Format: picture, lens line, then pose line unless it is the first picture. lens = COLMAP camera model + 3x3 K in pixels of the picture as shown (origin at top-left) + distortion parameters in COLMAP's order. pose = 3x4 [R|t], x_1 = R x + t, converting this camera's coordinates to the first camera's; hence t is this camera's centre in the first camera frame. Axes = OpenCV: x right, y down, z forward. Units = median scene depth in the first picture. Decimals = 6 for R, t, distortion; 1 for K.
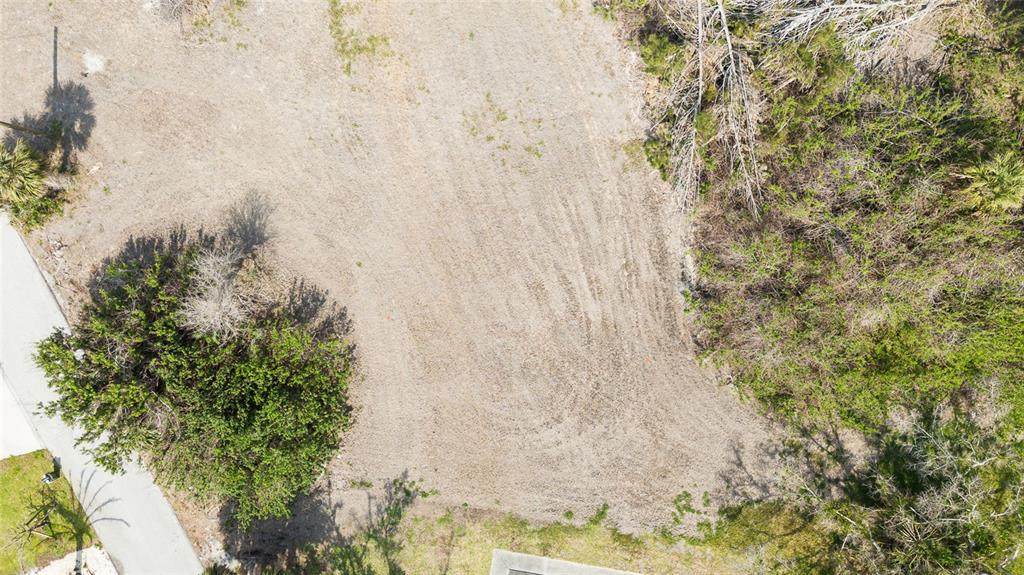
lens RADIAL K [[756.5, 0, 512.0], [0, 756.5, 287.5], [0, 0, 1]] dist [0.022553, 0.001292]
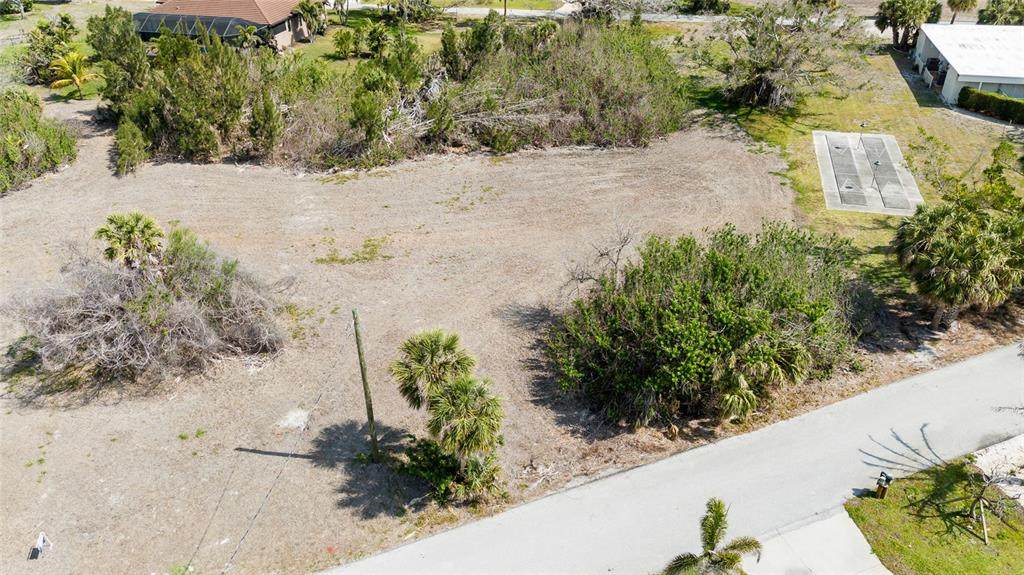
lens RADIAL K [[756.5, 0, 512.0], [0, 756.5, 287.5], [0, 0, 1]] dist [0.022553, 0.001292]
pose [[0.100469, -0.500445, 0.859919, -1.131541], [0.994389, 0.021755, -0.103519, -0.006873], [0.033098, 0.865495, 0.499823, 0.522017]]
